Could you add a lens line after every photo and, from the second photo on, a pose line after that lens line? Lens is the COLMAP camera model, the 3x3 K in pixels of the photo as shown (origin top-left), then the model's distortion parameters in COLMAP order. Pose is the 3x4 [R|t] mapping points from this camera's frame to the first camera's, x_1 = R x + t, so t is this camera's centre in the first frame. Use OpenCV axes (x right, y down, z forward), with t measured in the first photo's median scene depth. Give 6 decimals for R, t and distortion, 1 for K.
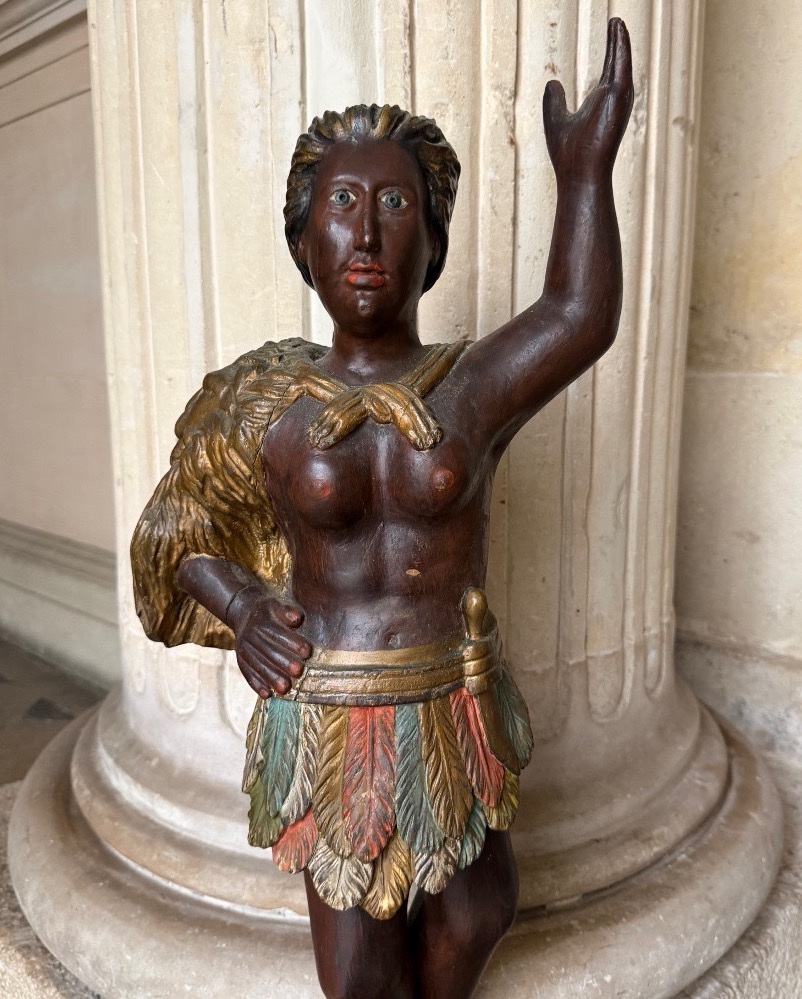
lens RADIAL K [[821.1, 0, 423.2], [0, 821.1, 495.7], [0, 0, 1]] dist [0.017838, -0.028964]
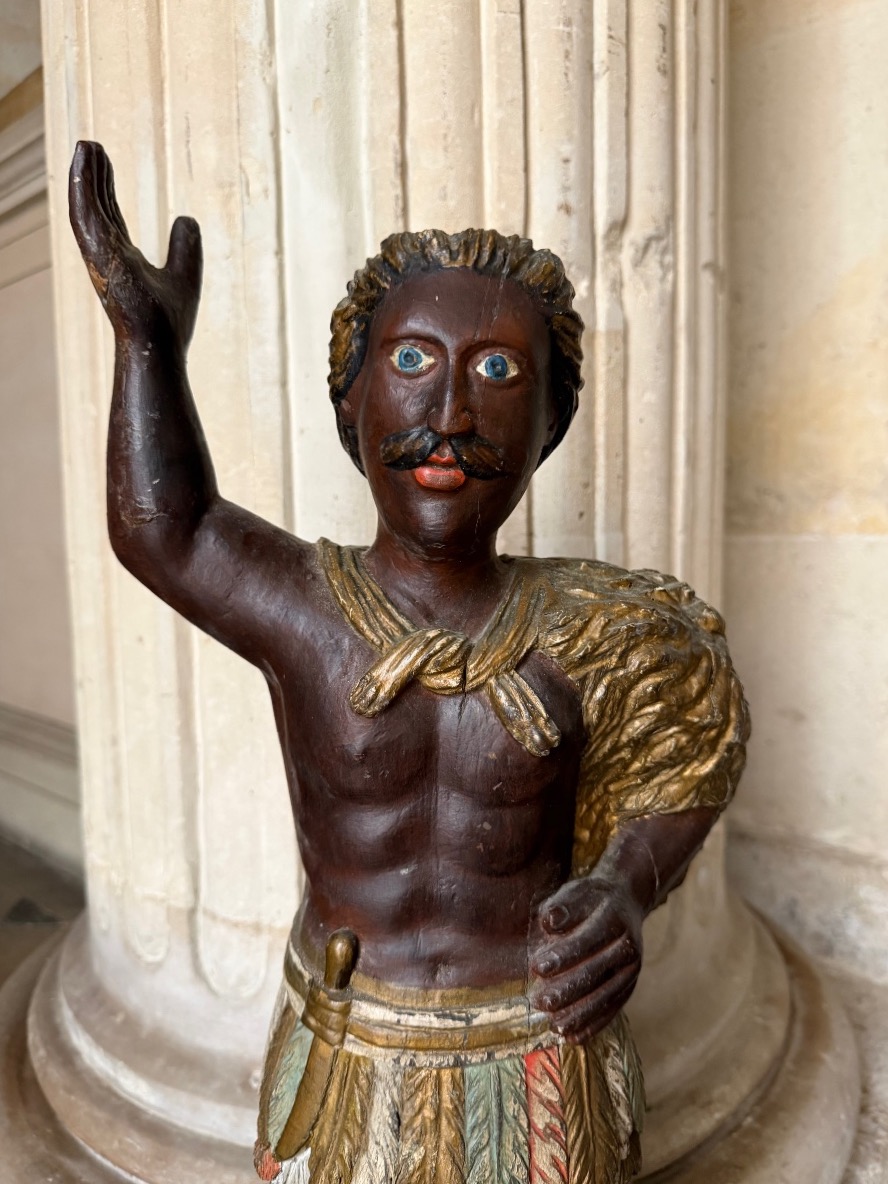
lens RADIAL K [[829.1, 0, 440.3], [0, 829.1, 599.7], [0, 0, 1]] dist [-0.000386, -0.002729]
pose [[0.999727, -0.022341, 0.006803, 0.006911], [0.022706, 0.997977, -0.059377, -0.048928], [-0.005462, 0.059515, 0.998212, 0.127775]]
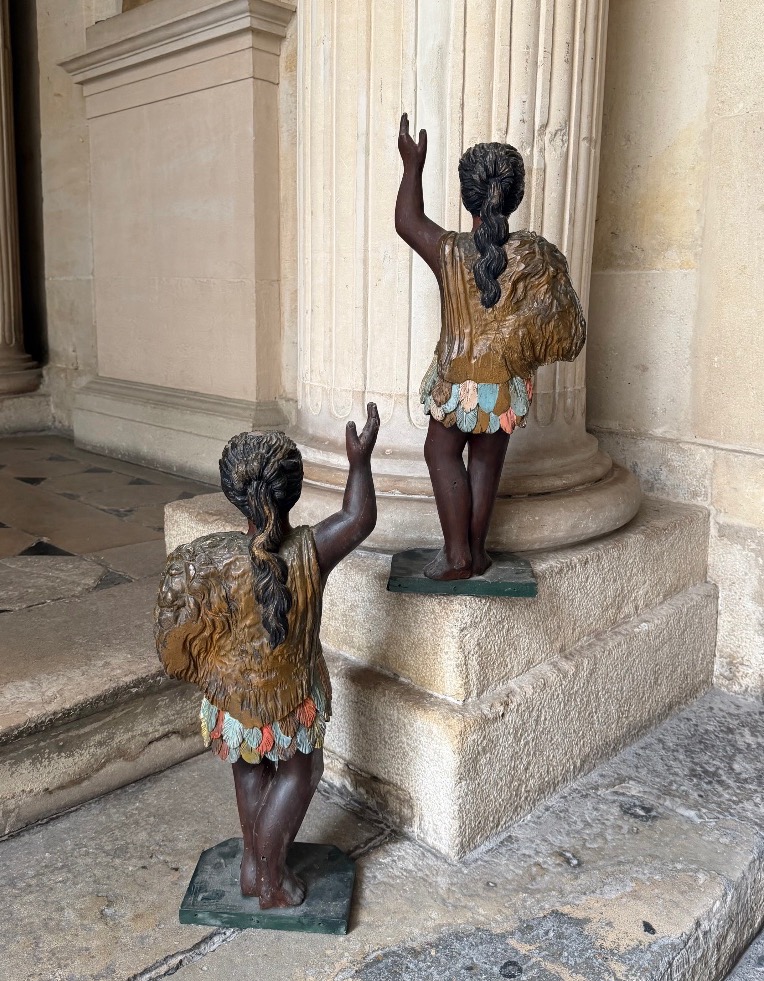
lens RADIAL K [[814.8, 0, 400.1], [0, 814.8, 422.2], [0, 0, 1]] dist [0.129301, -0.038874]
pose [[0.999294, 0.024771, -0.028240, -0.084932], [-0.025154, 0.999595, -0.013275, 0.305777], [0.027900, 0.013976, 0.999513, -1.115010]]
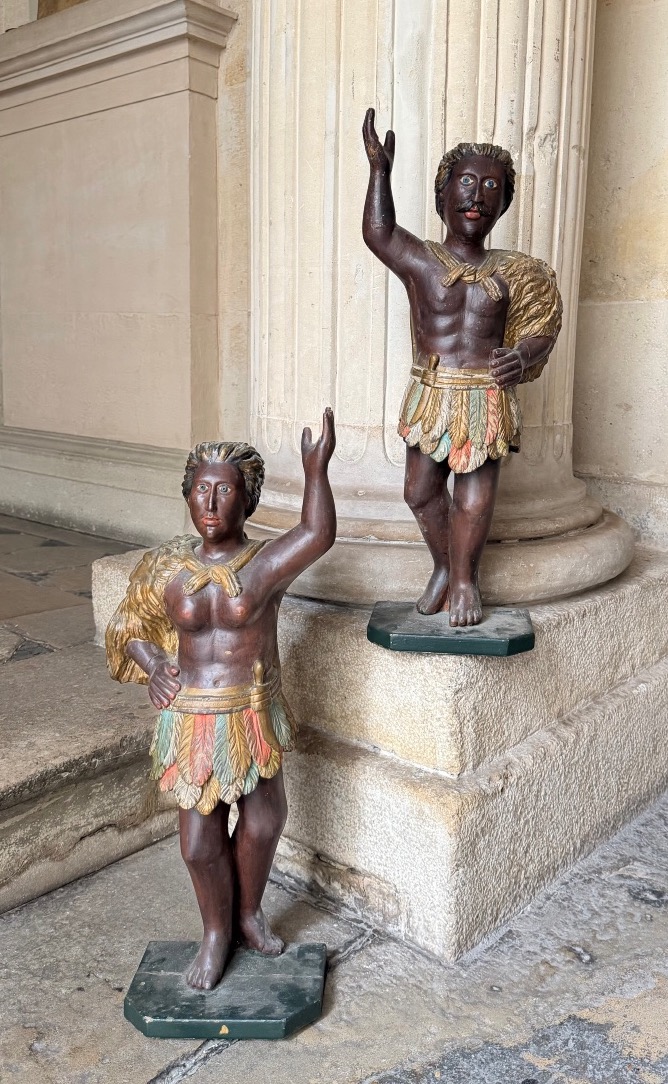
lens RADIAL K [[865.8, 0, 389.6], [0, 865.8, 463.2], [0, 0, 1]] dist [0.109571, -0.033568]
pose [[0.998646, 0.020687, 0.047728, -0.200513], [-0.018399, 0.998683, -0.047902, 0.379379], [-0.048656, 0.046959, 0.997711, -0.975607]]
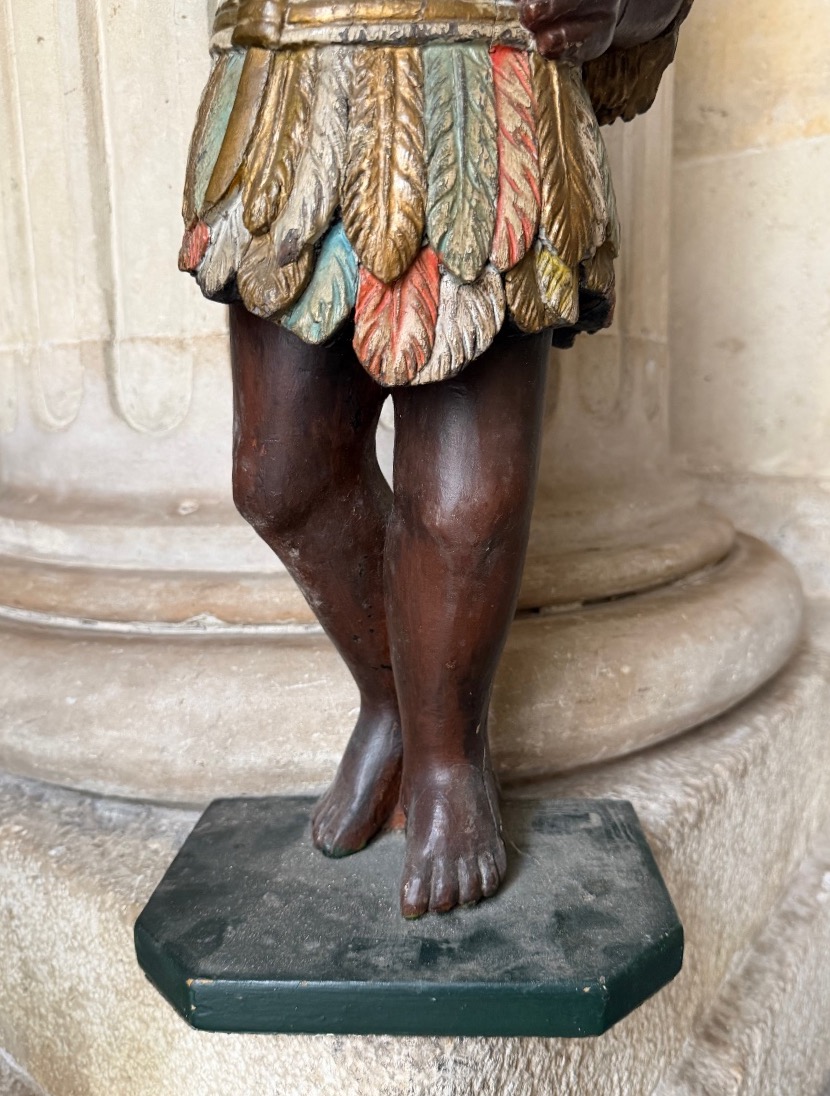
lens RADIAL K [[825.4, 0, 417.8], [0, 825.4, 552.9], [0, 0, 1]] dist [0.014134, -0.021772]
pose [[0.997086, -0.033405, 0.068586, -0.018727], [0.032988, 0.999430, 0.007205, 0.396090], [-0.068787, -0.004921, 0.997619, 0.201608]]
